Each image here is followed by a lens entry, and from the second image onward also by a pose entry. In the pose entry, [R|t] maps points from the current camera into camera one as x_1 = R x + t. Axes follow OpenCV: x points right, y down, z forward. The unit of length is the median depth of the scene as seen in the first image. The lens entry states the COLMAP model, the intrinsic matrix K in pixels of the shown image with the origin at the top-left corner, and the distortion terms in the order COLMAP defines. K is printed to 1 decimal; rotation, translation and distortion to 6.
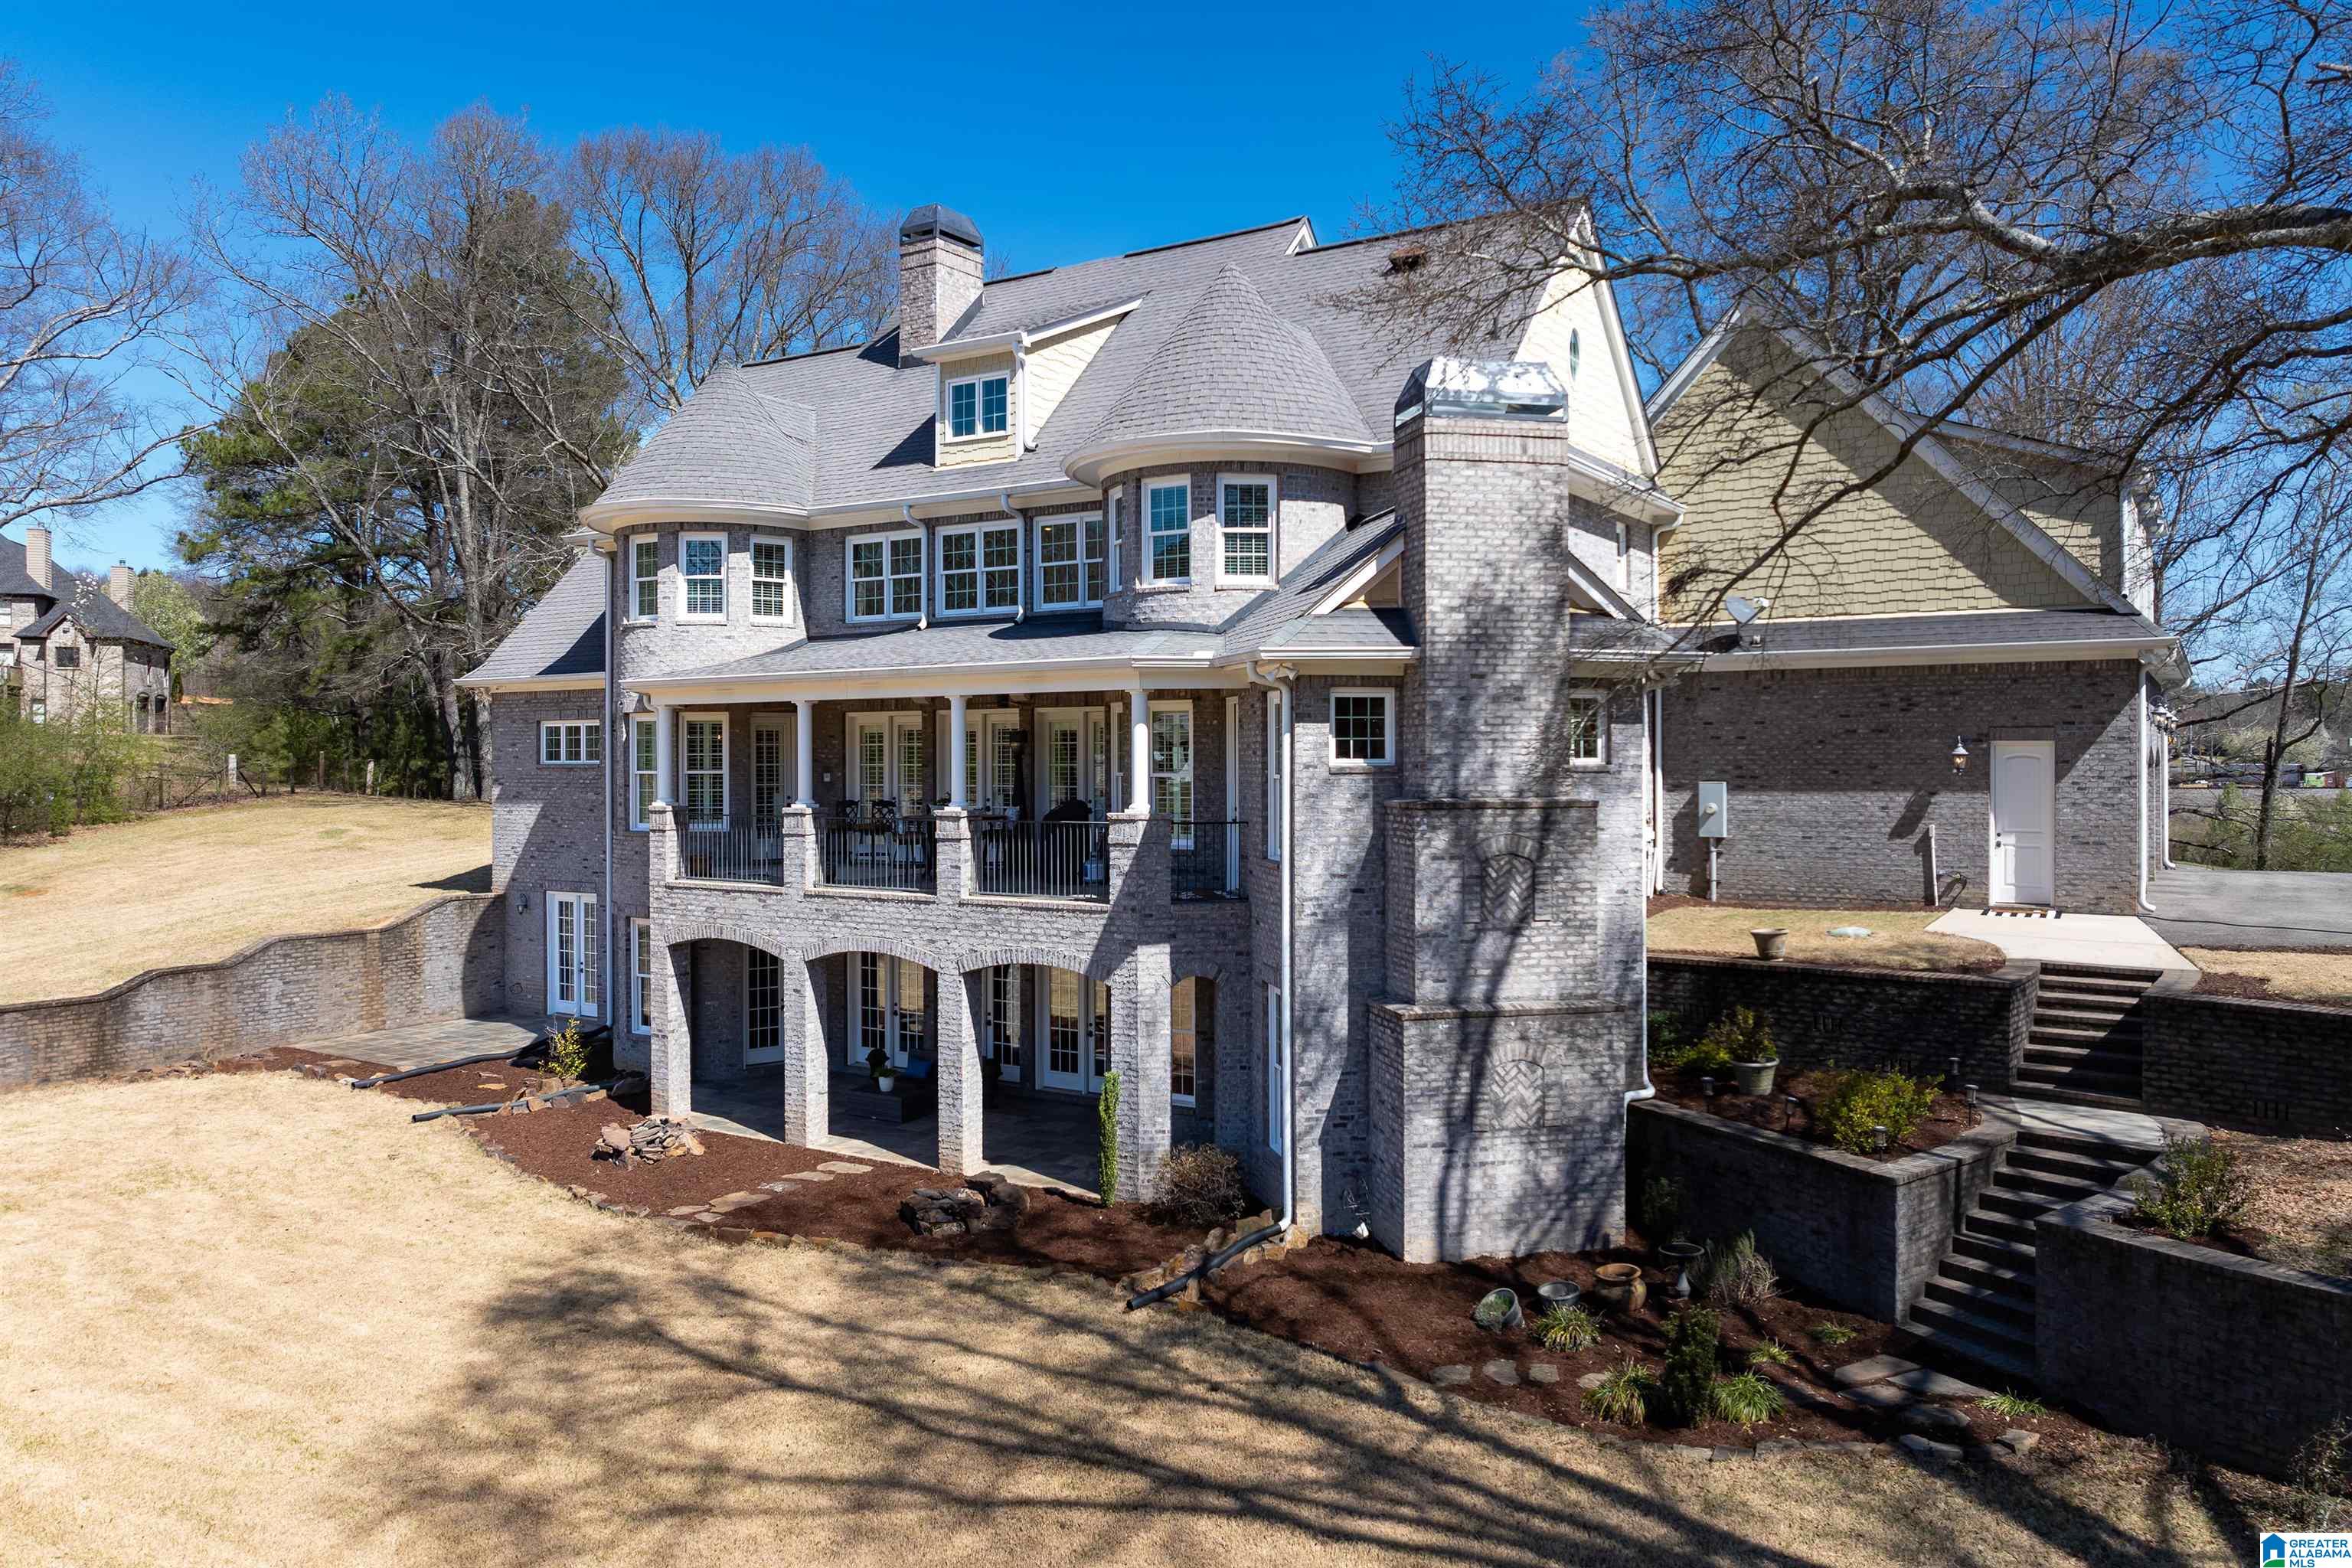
lens RADIAL K [[1645.3, 0, 1178.5], [0, 1645.3, 753.8], [0, 0, 1]] dist [-0.038361, 0.004983]
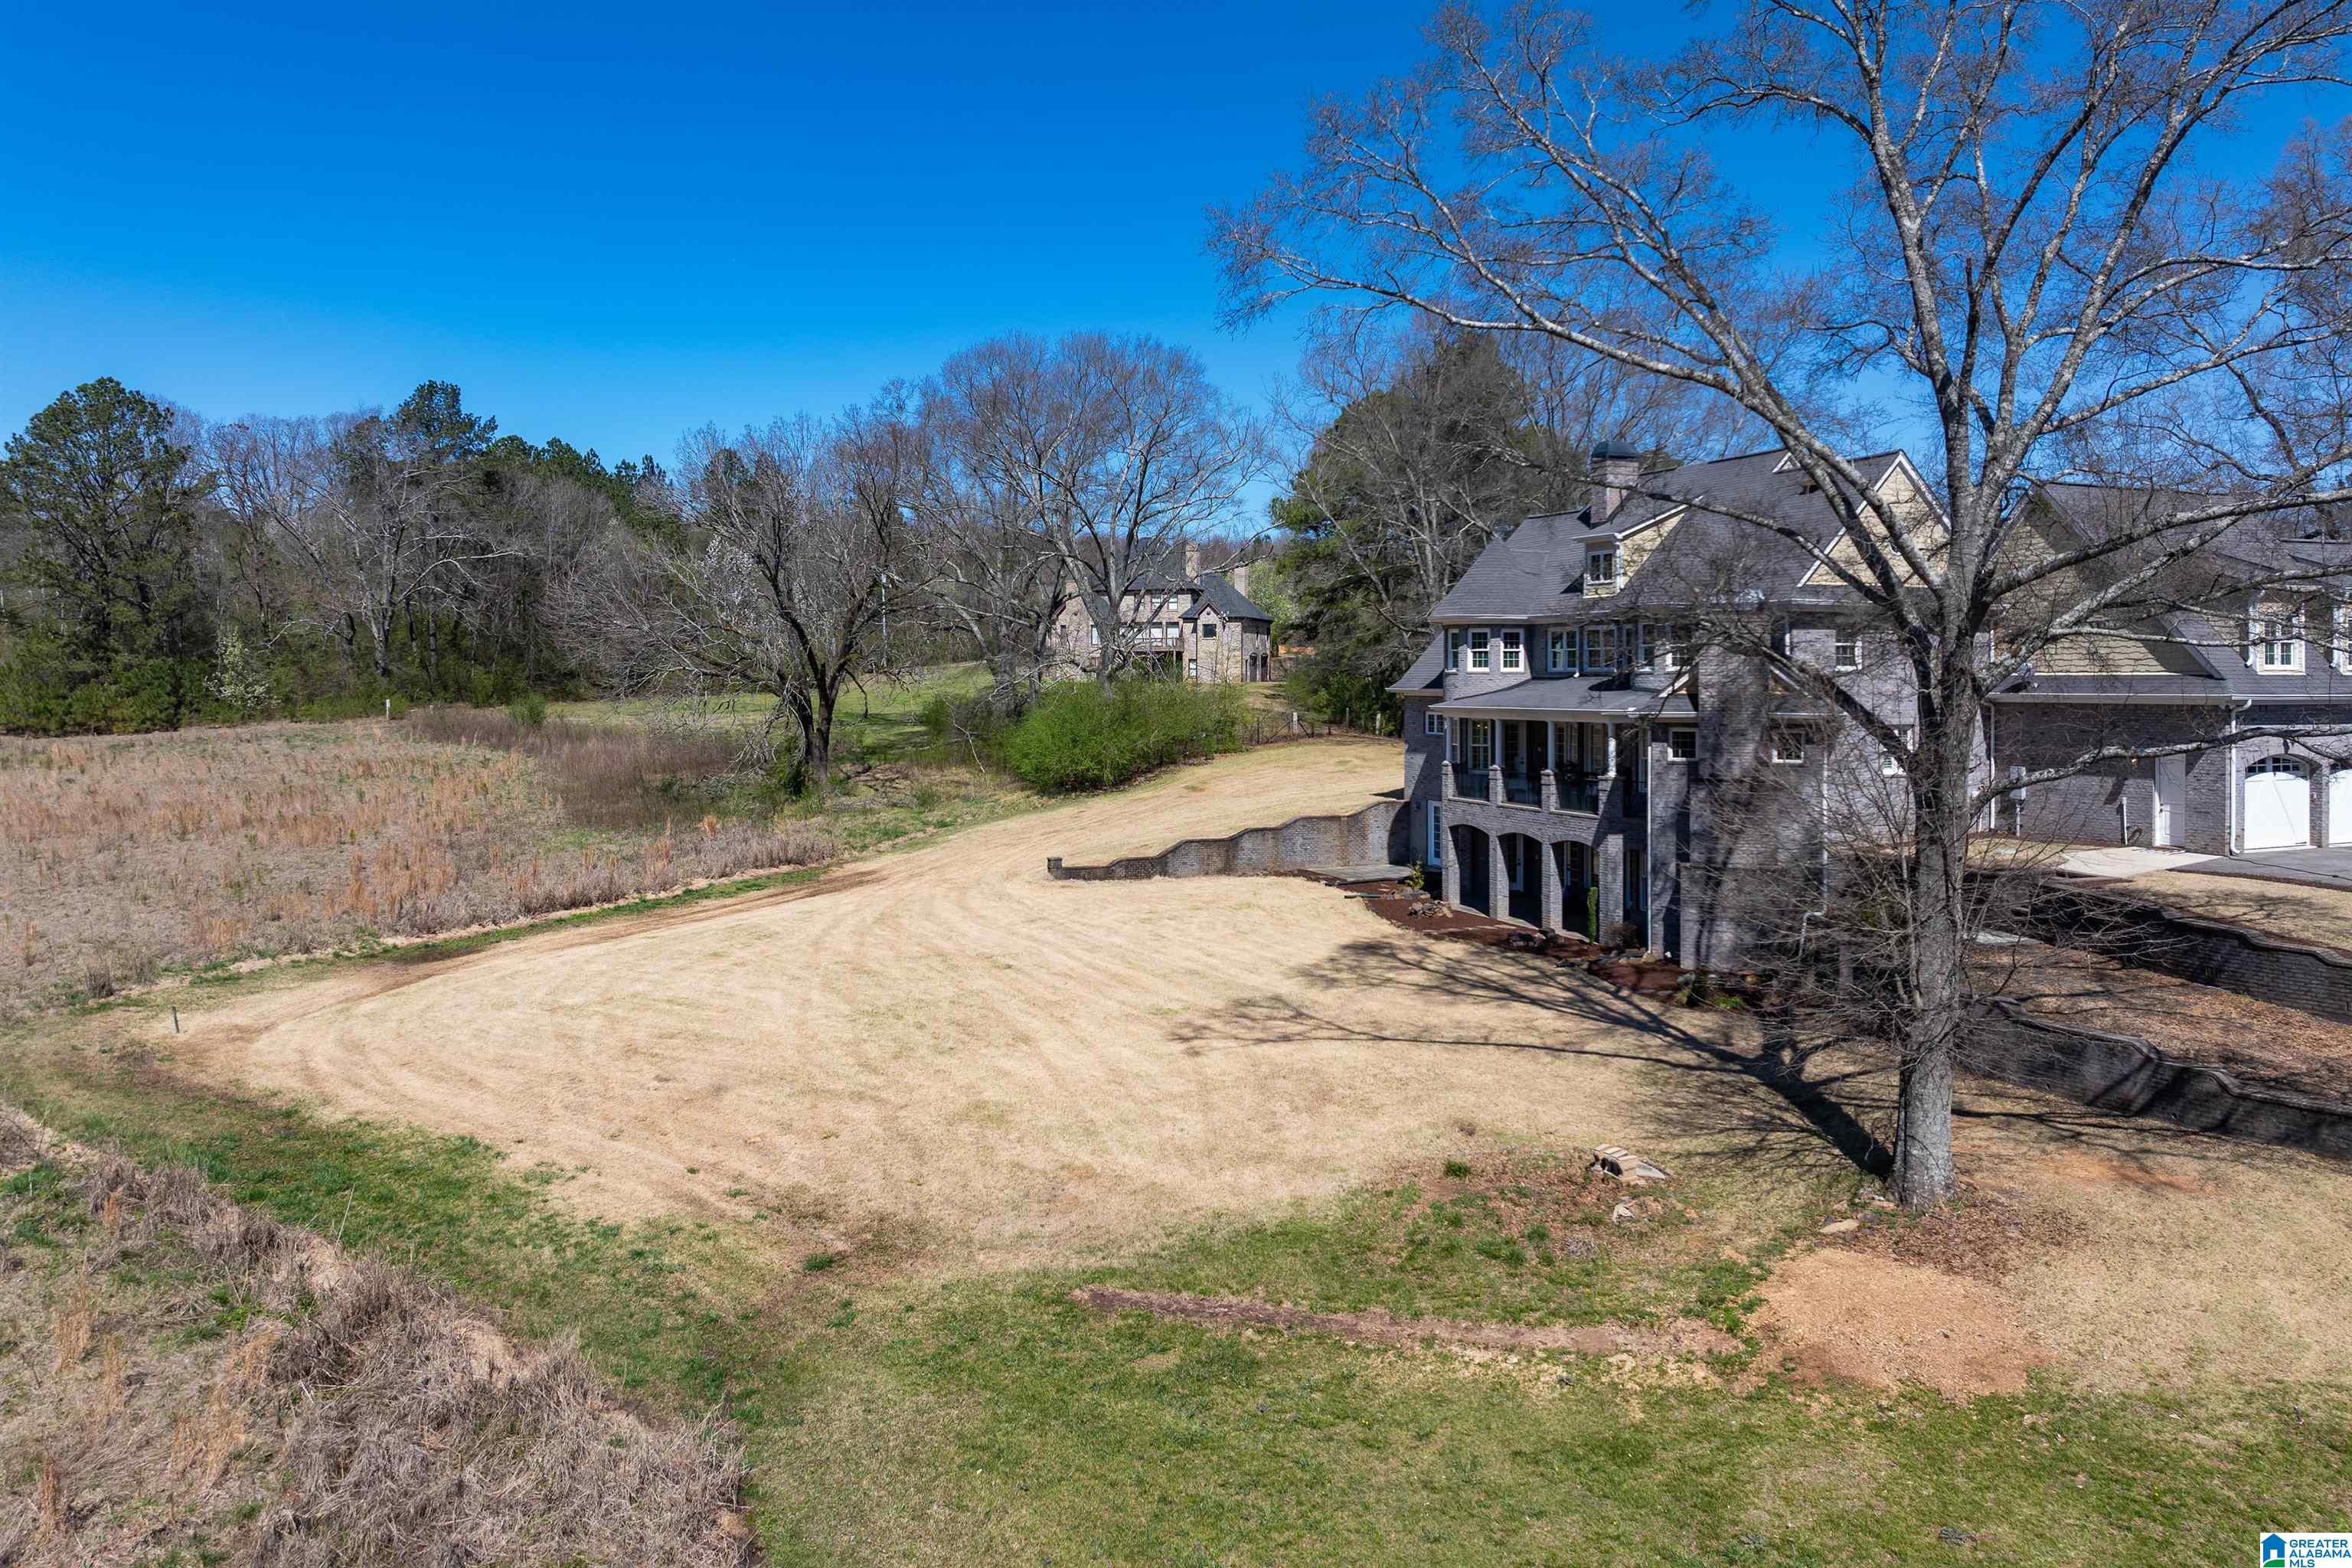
lens RADIAL K [[1645.3, 0, 1178.5], [0, 1645.3, 753.8], [0, 0, 1]] dist [-0.038361, 0.004983]
pose [[0.815109, 0.028997, -0.578581, 0.644313], [0.000274, 0.998727, 0.050439, -0.088899], [0.579307, -0.041272, 0.814064, -0.966861]]
